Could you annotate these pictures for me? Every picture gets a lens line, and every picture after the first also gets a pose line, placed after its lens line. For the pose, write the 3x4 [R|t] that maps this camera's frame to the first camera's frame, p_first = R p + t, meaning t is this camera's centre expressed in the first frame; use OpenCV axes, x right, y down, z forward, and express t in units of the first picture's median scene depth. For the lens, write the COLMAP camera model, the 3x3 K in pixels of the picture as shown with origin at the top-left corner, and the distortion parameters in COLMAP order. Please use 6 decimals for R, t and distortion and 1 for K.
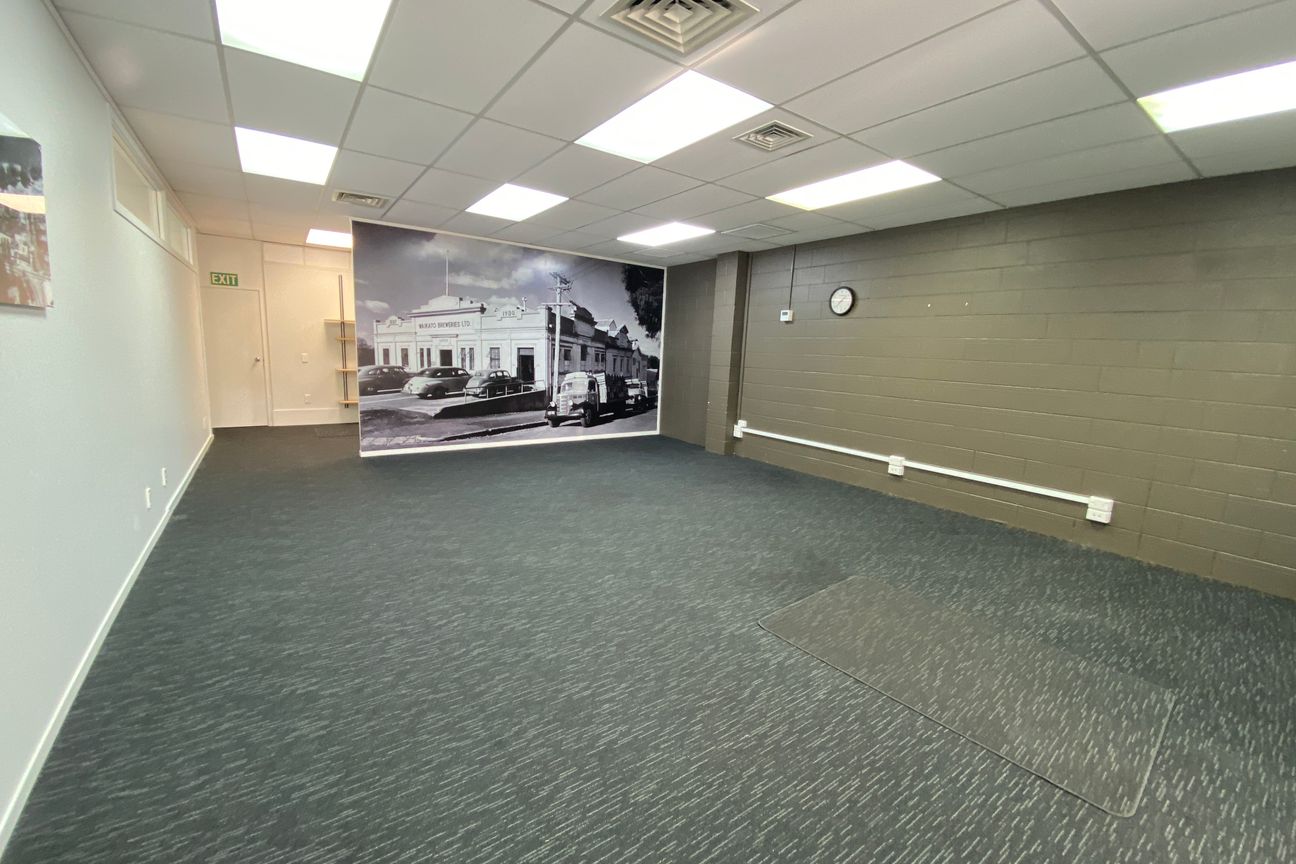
lens RADIAL K [[505.3, 0, 645.4], [0, 505.3, 437.7], [0, 0, 1]] dist [0.000791, -0.000042]
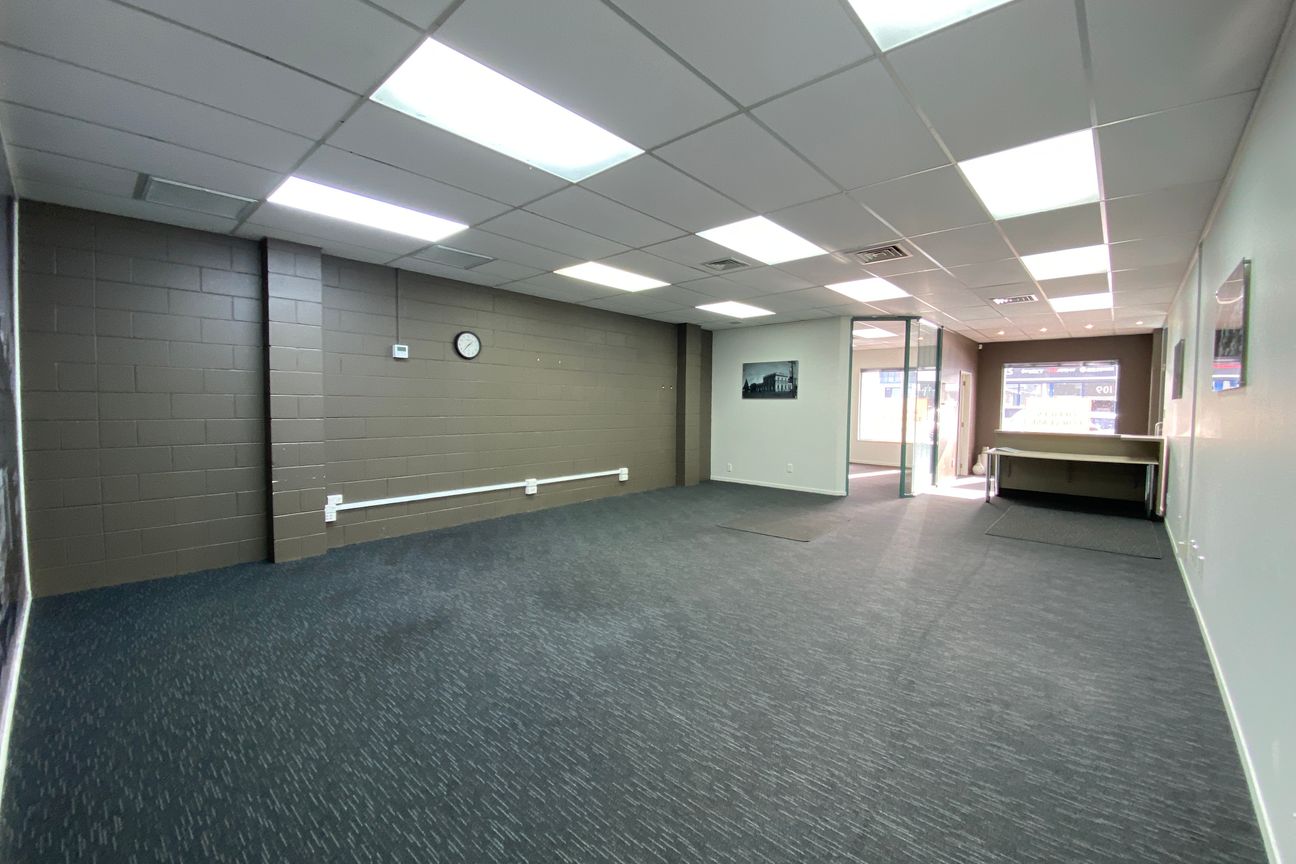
lens RADIAL K [[526.7, 0, 646.1], [0, 526.7, 421.3], [0, 0, 1]] dist [-0.000661, -0.000180]
pose [[-0.206956, -0.075188, 0.975457, -0.940968], [0.155011, 0.981928, 0.108575, -0.232928], [-0.965992, 0.173677, -0.191561, 1.154544]]
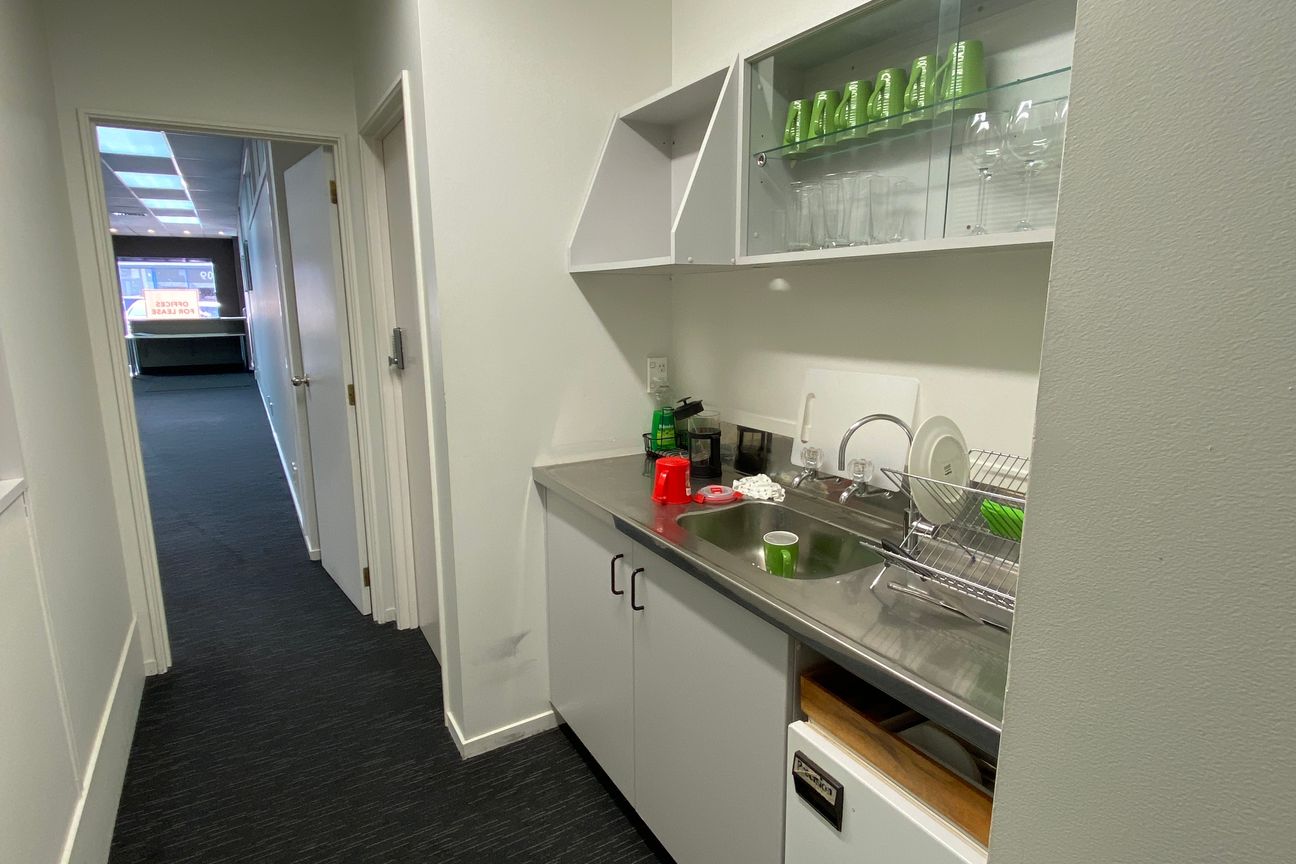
lens RADIAL K [[671.2, 0, 648.5], [0, 671.2, 414.3], [0, 0, 1]] dist [-0.000542, -0.000205]
pose [[-0.996713, -0.041398, 0.069632, -1.496686], [-0.014035, 0.934809, 0.354873, -0.388964], [-0.079784, 0.352729, -0.932318, 1.855625]]
